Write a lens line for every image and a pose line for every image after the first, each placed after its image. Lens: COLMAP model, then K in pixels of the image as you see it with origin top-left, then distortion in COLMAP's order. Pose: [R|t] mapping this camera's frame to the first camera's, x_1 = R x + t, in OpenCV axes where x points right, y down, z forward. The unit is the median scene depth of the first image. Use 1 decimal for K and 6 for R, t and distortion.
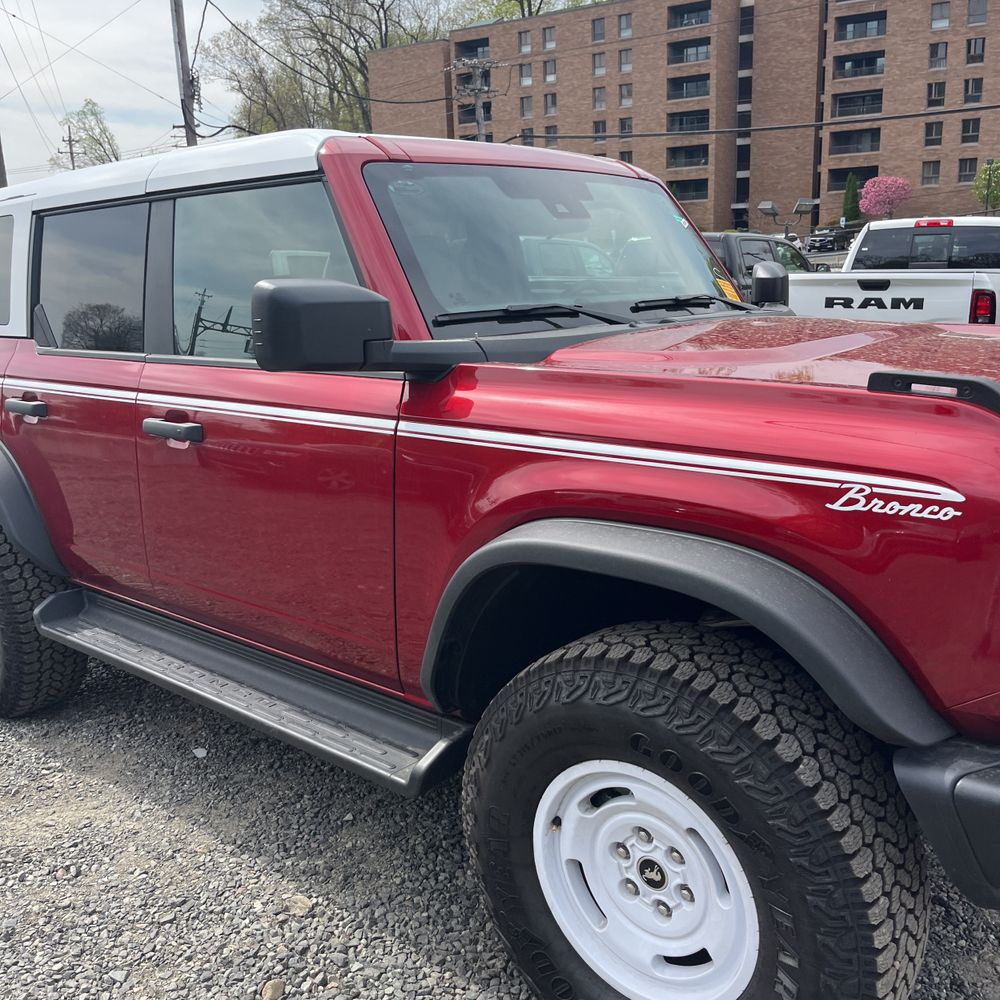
lens RADIAL K [[1041.3, 0, 506.5], [0, 1041.3, 491.7], [0, 0, 1]] dist [0.029595, 0.000000]
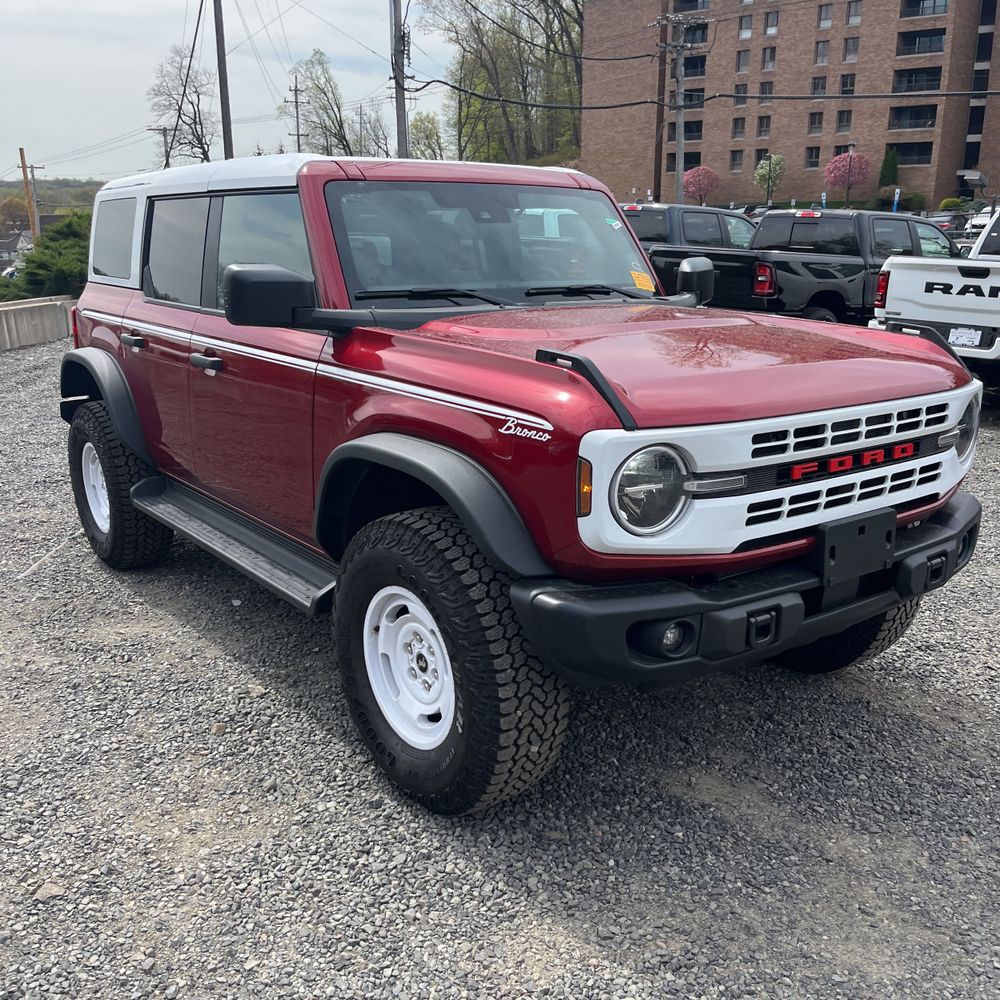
lens RADIAL K [[1041.3, 0, 500.4], [0, 1041.3, 508.6], [0, 0, 1]] dist [0.029595, 0.000000]
pose [[0.980084, 0.089656, -0.177195, 0.349924], [-0.079986, 0.994928, 0.060996, 0.021285], [0.181765, -0.045608, 0.982284, -0.342257]]
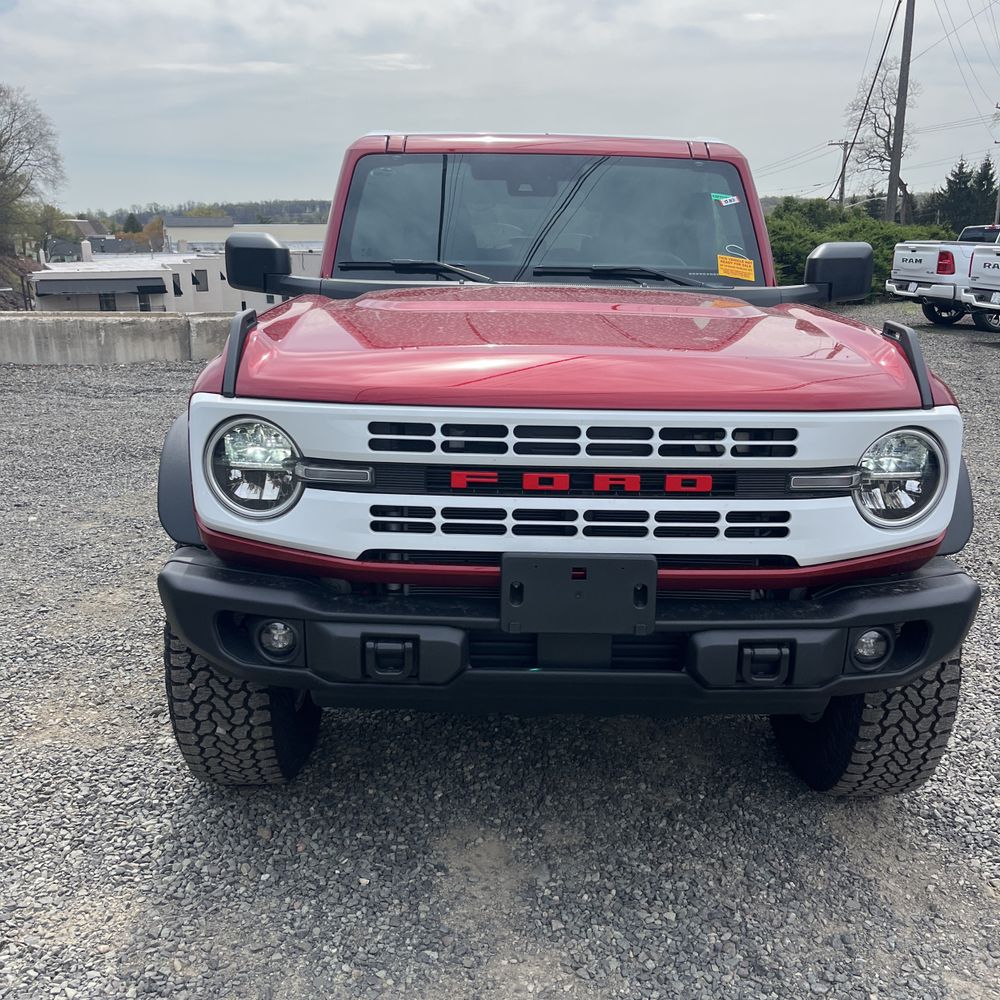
lens RADIAL K [[1041.3, 0, 507.7], [0, 1041.3, 505.3], [0, 0, 1]] dist [0.029595, 0.000000]
pose [[0.670362, 0.226881, -0.706498, 1.015705], [-0.191732, 0.972739, 0.130454, -0.063780], [0.716836, 0.048007, 0.695587, 0.143473]]
